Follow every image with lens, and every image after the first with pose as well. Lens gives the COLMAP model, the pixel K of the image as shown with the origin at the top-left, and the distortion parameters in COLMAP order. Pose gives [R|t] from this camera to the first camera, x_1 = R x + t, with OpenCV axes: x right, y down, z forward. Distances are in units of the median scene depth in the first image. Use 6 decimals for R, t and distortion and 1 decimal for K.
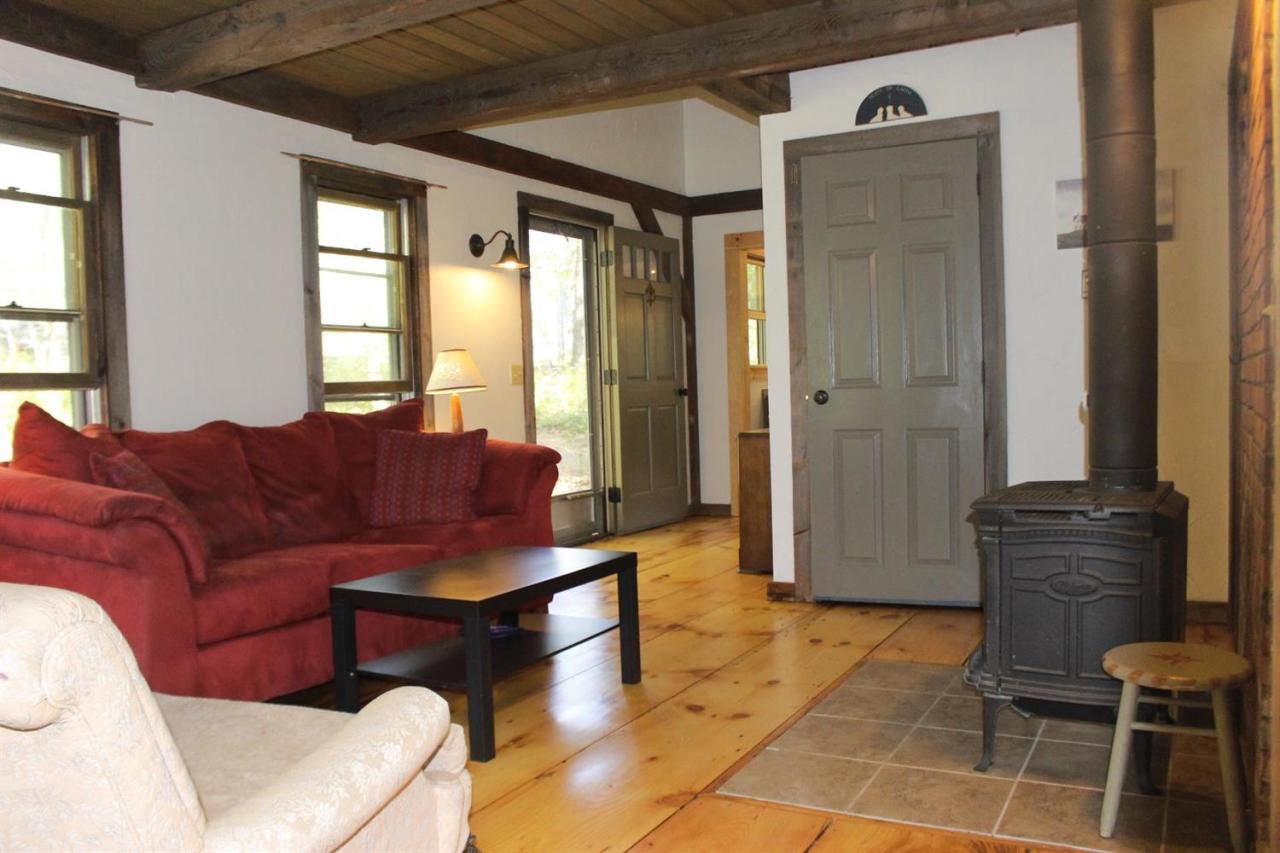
lens RADIAL K [[1071.1, 0, 610.0], [0, 1071.1, 453.7], [0, 0, 1]] dist [-0.147656, 0.127465]
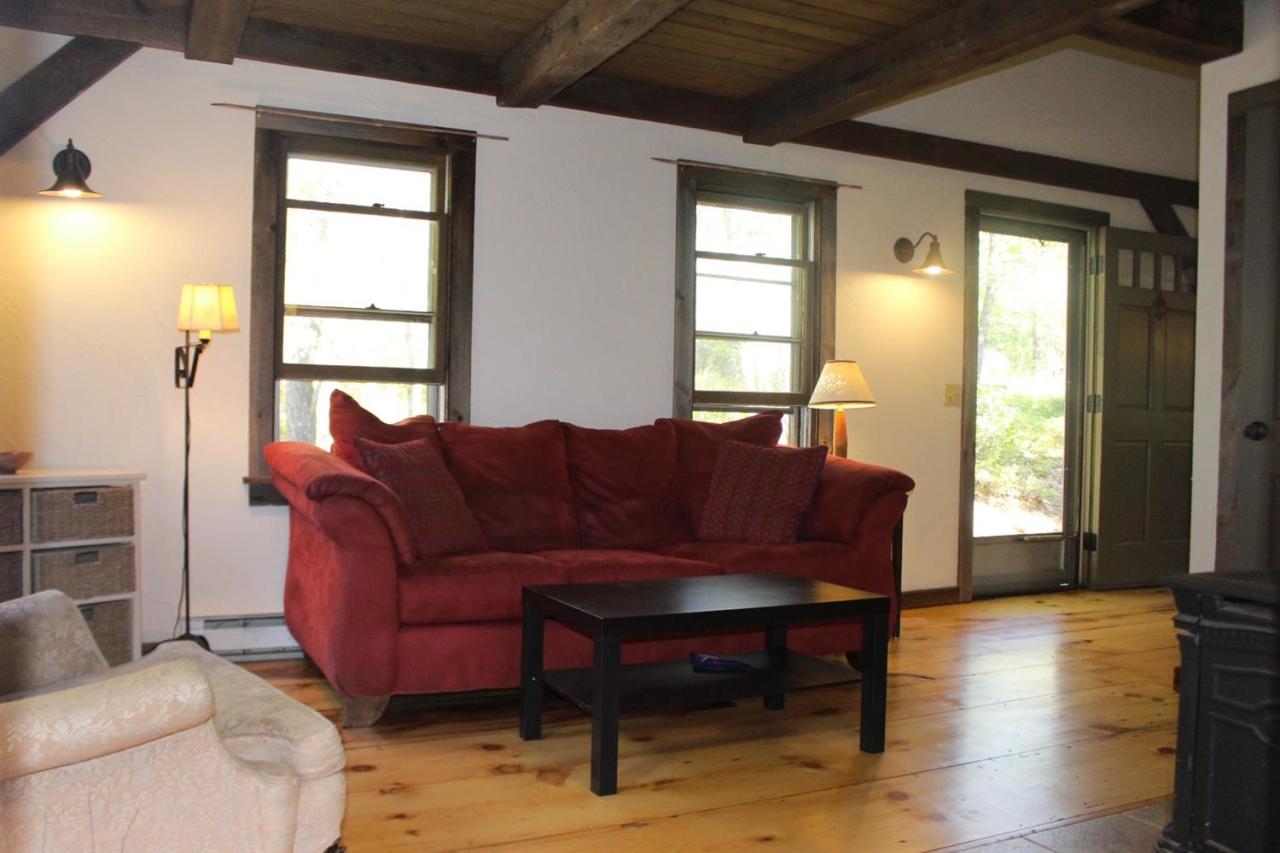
lens RADIAL K [[1071.1, 0, 610.0], [0, 1071.1, 453.7], [0, 0, 1]] dist [-0.147656, 0.127465]
pose [[0.822564, 0.062000, -0.565282, 0.229645], [-0.076541, 0.997064, -0.002019, -0.000623], [0.563498, 0.044928, 0.824895, 0.144039]]
